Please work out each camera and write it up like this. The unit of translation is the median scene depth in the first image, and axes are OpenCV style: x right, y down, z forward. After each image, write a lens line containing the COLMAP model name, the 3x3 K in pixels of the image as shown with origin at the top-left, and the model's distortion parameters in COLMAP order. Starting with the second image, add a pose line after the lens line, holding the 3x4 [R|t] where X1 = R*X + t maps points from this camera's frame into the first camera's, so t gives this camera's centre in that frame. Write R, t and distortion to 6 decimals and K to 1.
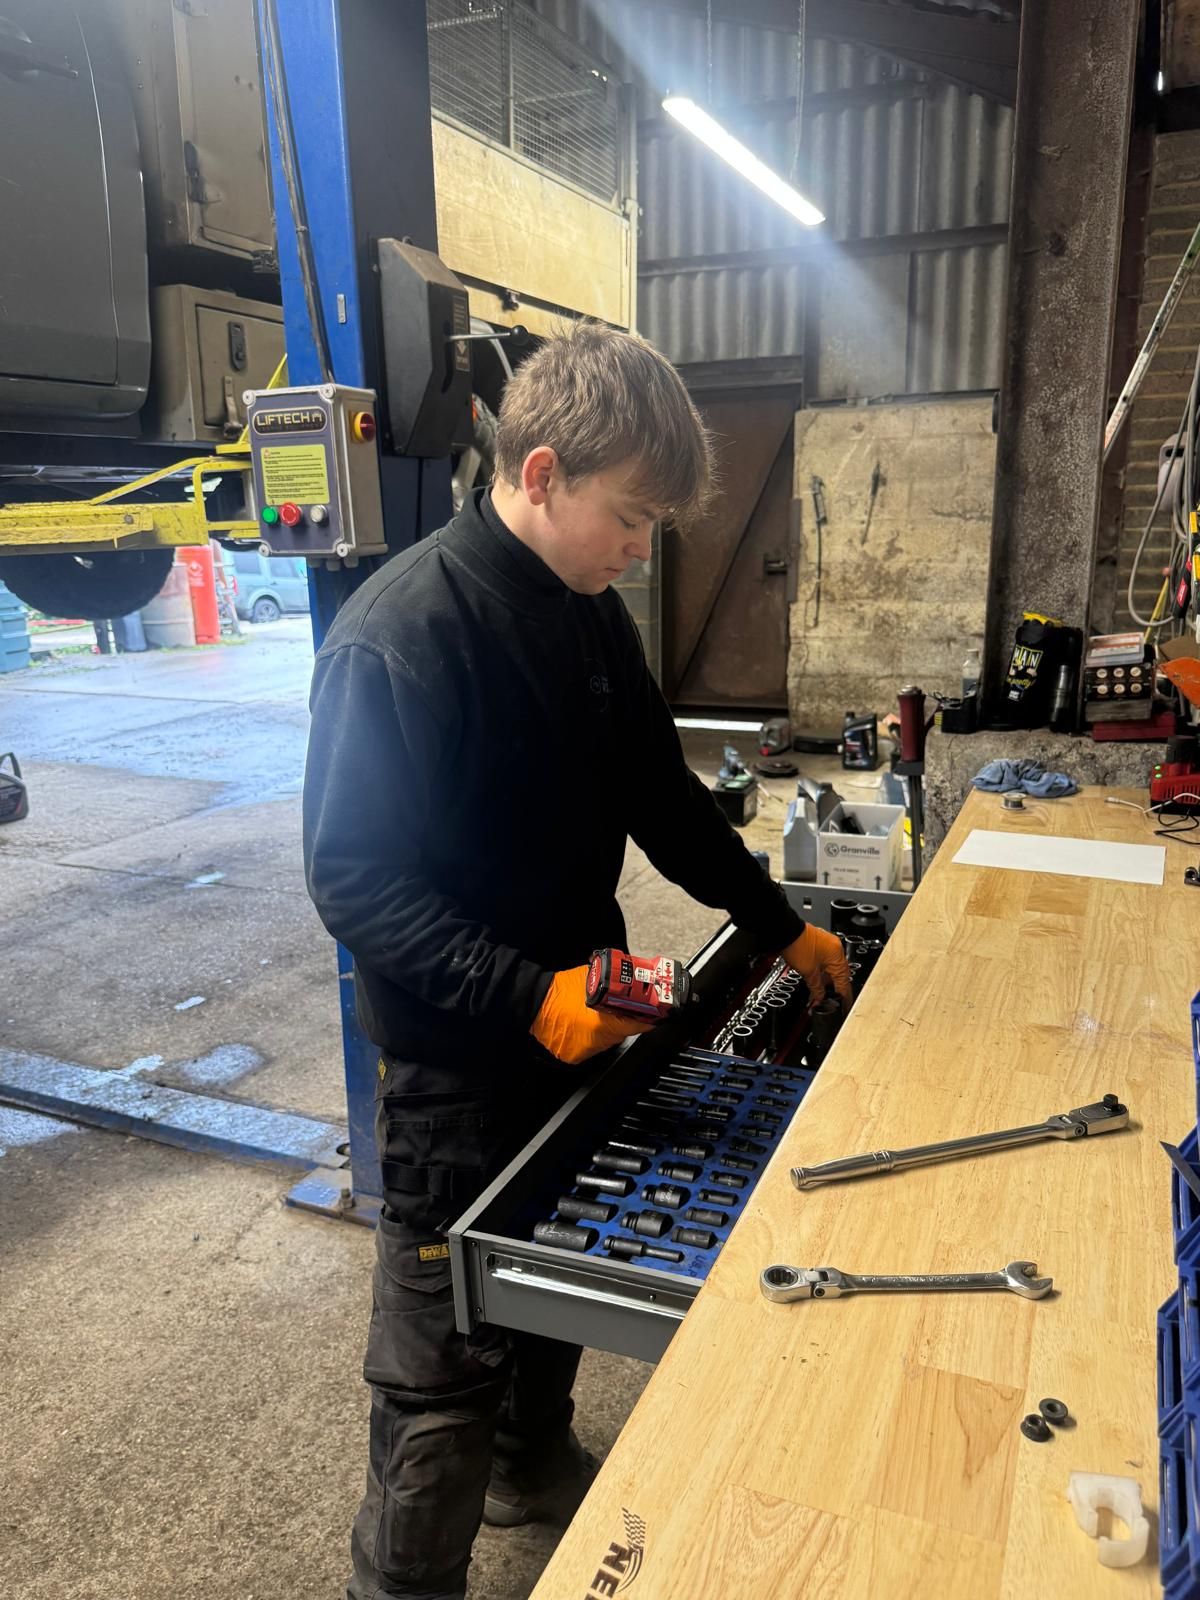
lens RADIAL K [[1177.2, 0, 602.5], [0, 1177.2, 801.4], [0, 0, 1]] dist [0.003563, 0.000477]
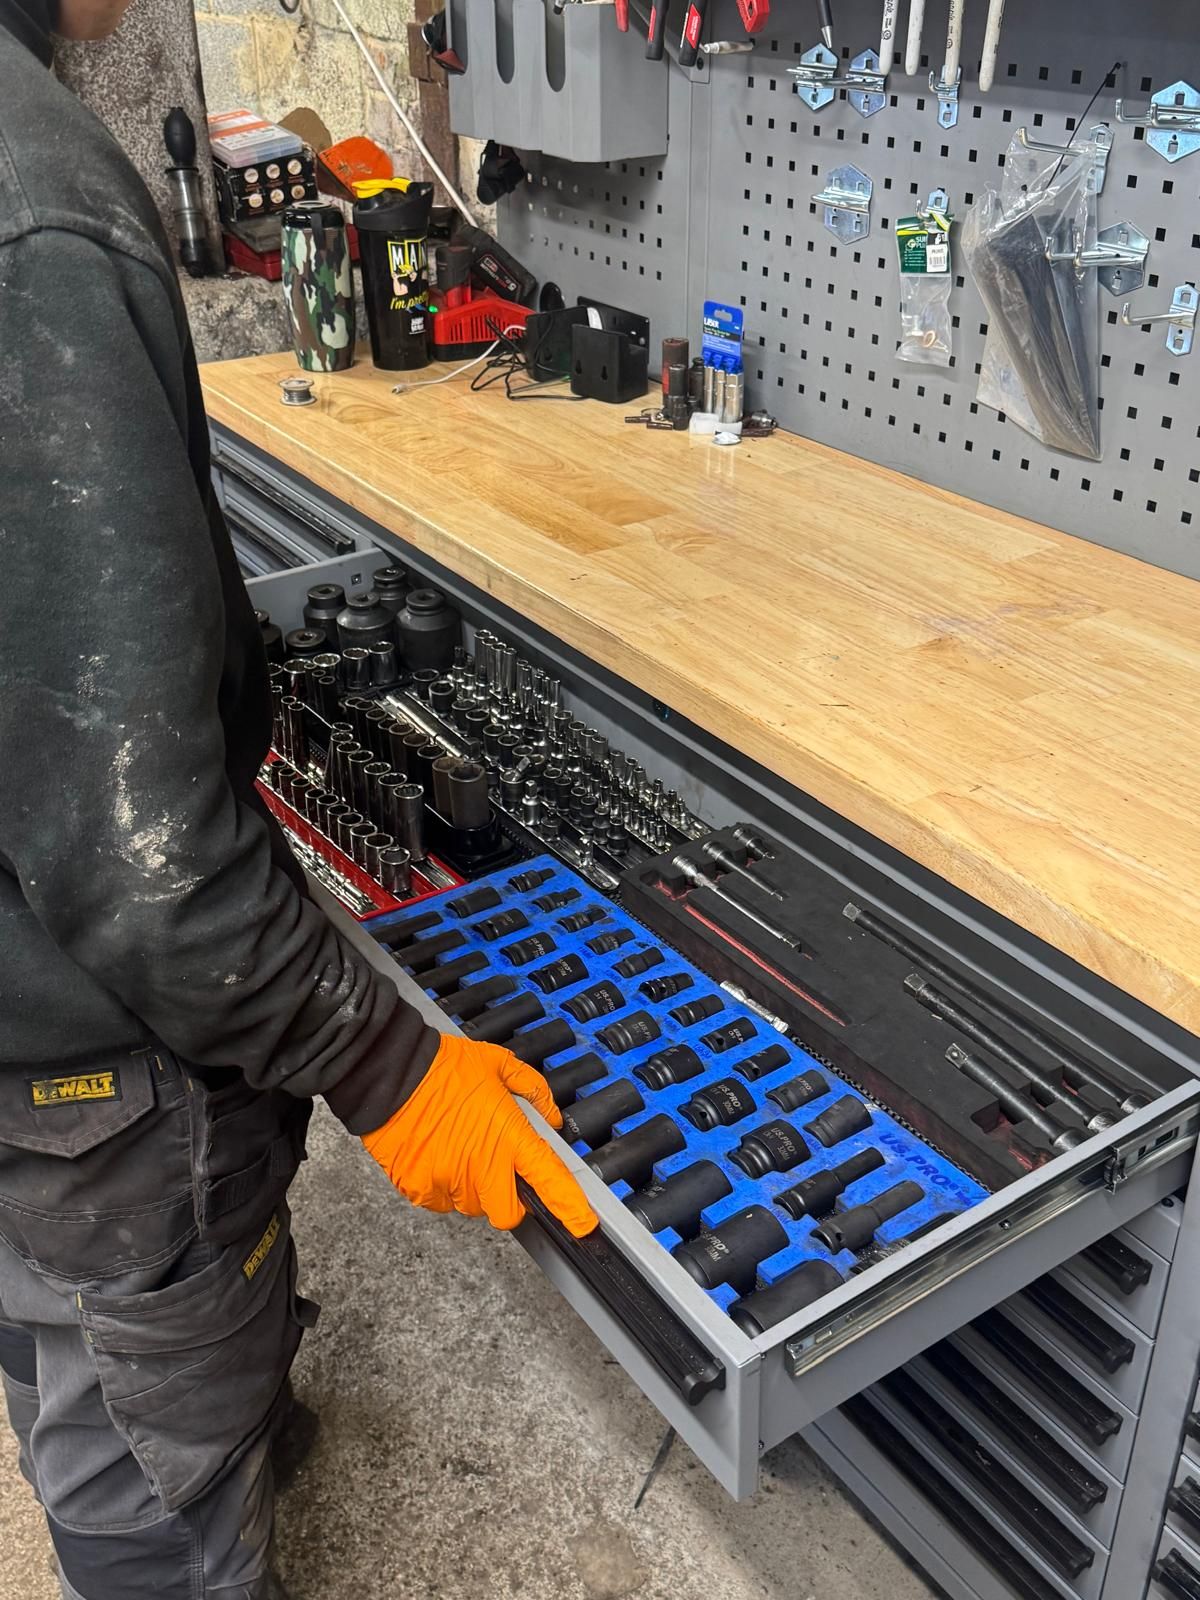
lens RADIAL K [[1600.5, 0, 603.2], [0, 1600.5, 799.0], [0, 0, 1]] dist [0.011064, 0.000000]
pose [[0.529163, -0.410930, 0.742377, -0.301206], [0.199174, 0.910617, 0.362086, -0.076236], [-0.824813, -0.043740, 0.563712, 0.298843]]
